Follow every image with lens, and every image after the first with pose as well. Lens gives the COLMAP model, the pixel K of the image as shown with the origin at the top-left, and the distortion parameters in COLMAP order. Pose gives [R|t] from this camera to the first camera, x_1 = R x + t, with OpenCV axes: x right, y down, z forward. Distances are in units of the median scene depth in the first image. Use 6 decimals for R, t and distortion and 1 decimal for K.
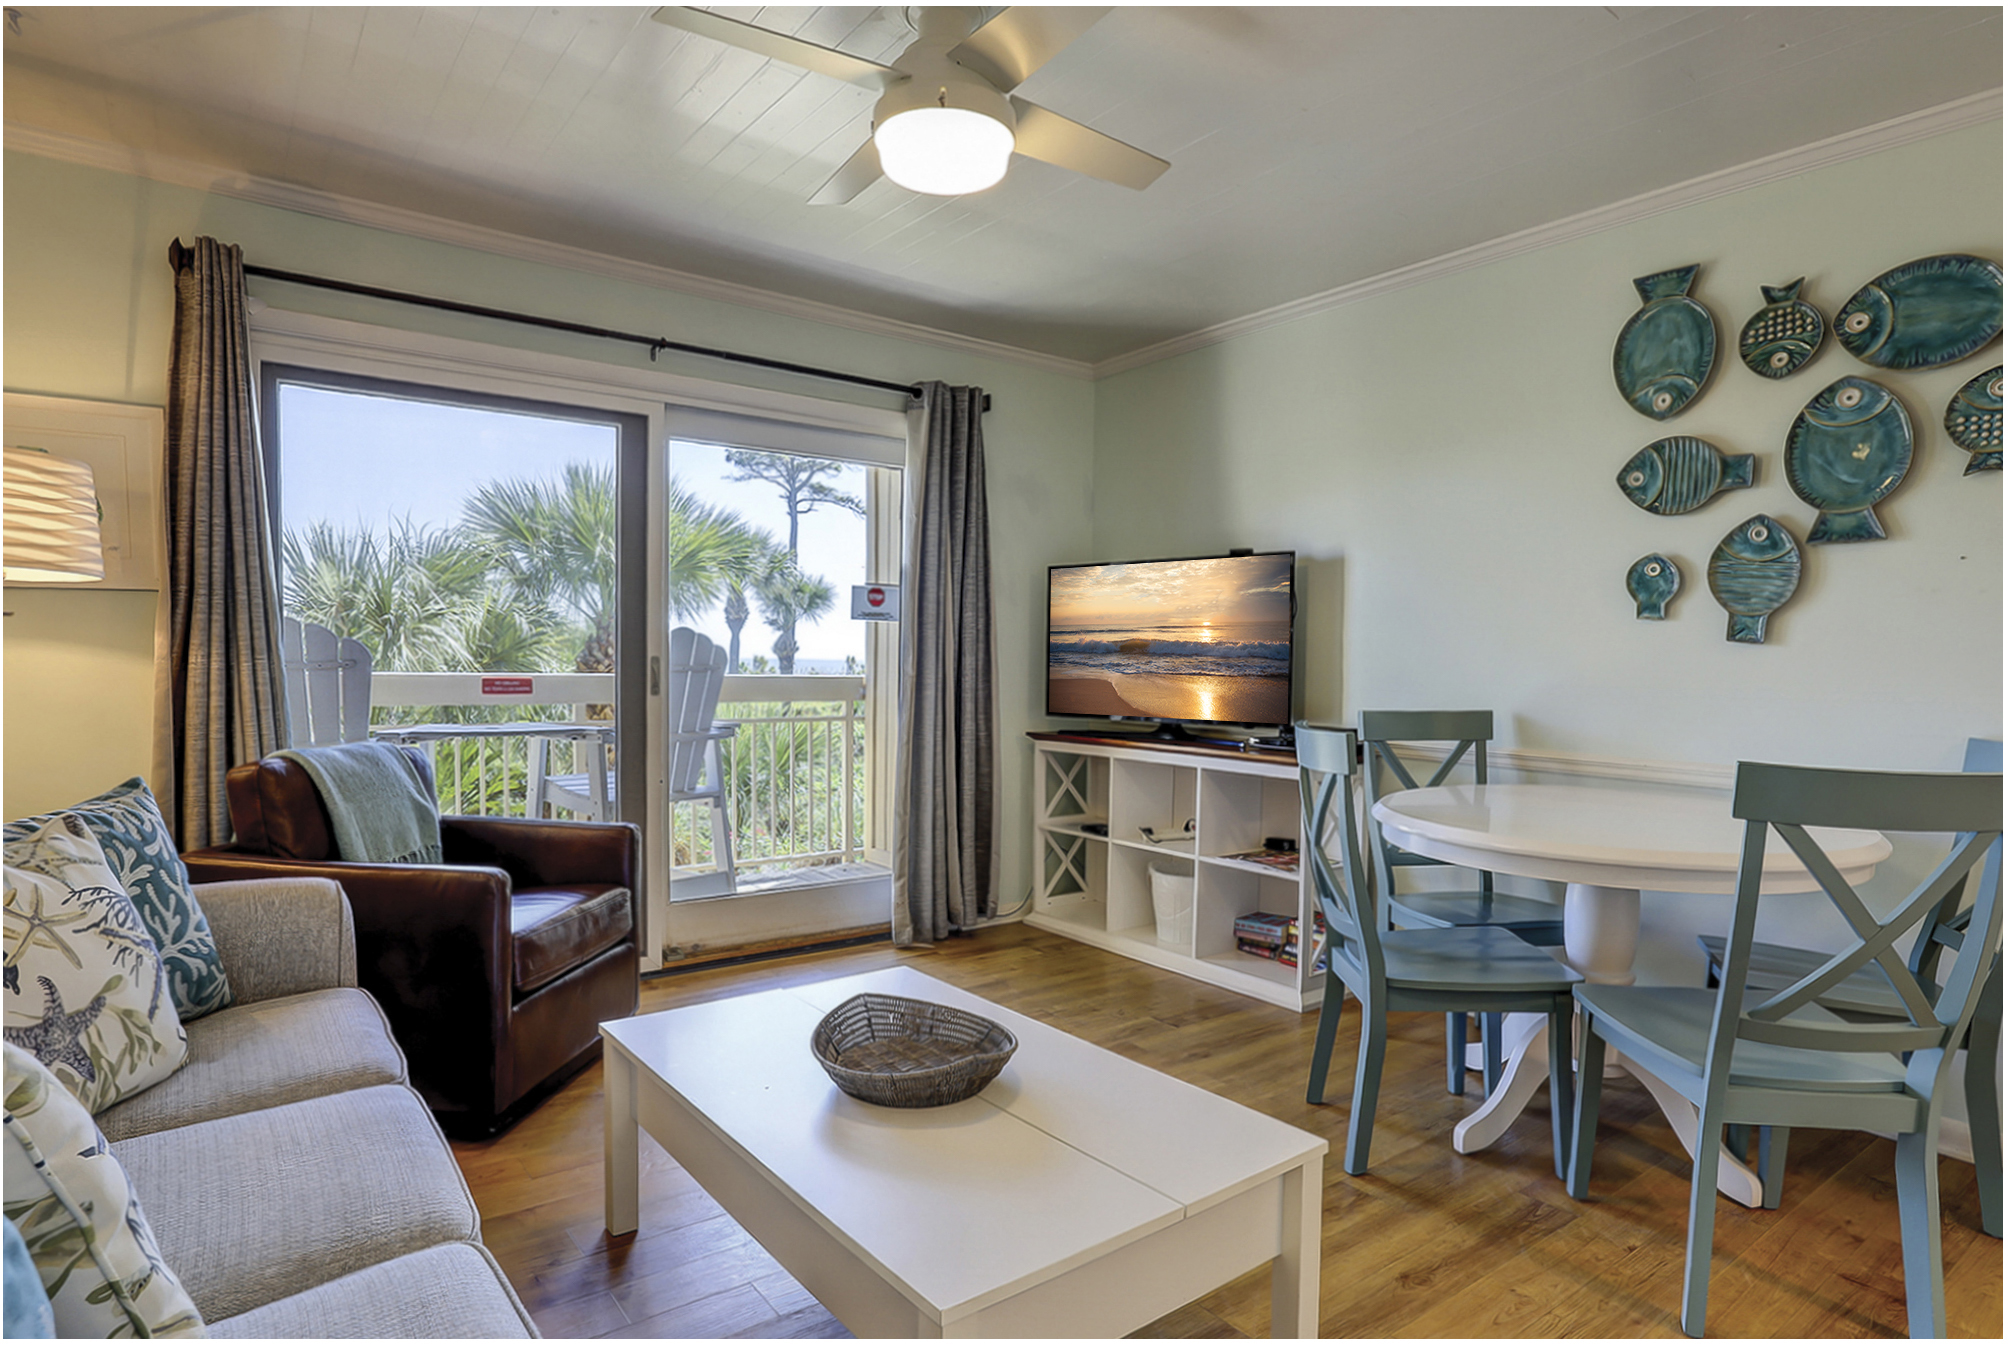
lens RADIAL K [[1121.2, 0, 952.3], [0, 1121.2, 702.0], [0, 0, 1]] dist [-0.030634, 0.017497]
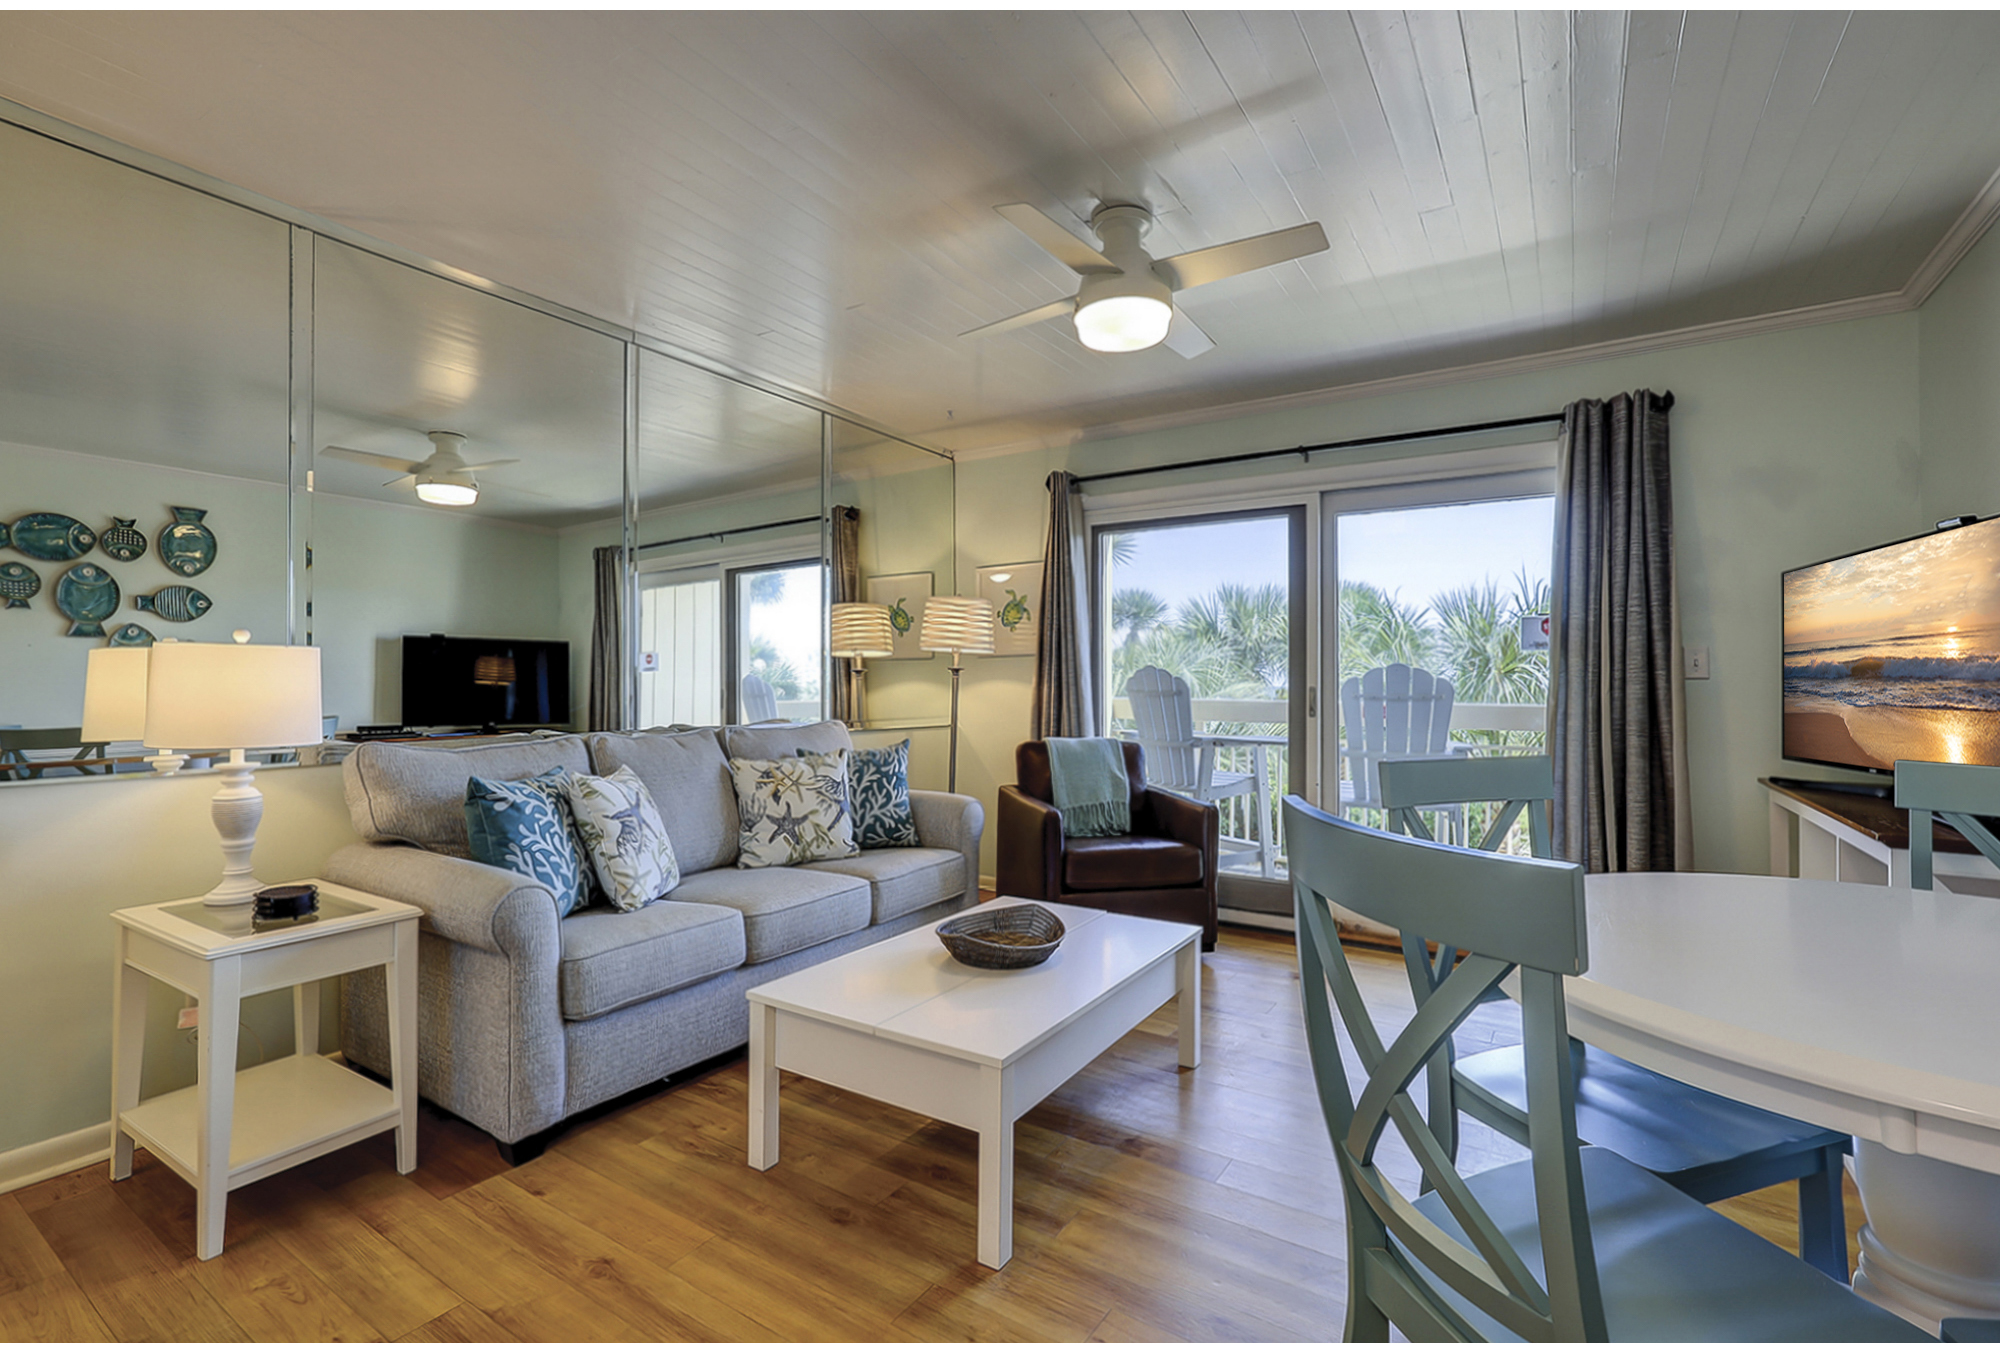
lens RADIAL K [[803.5, 0, 1038.6], [0, 803.5, 674.8], [0, 0, 1]] dist [0.022374, 0.000513]
pose [[0.382652, -0.021219, -0.923649, 0.478425], [-0.045874, 0.998067, -0.041933, 0.001248], [0.922753, 0.058417, 0.380938, 0.333620]]
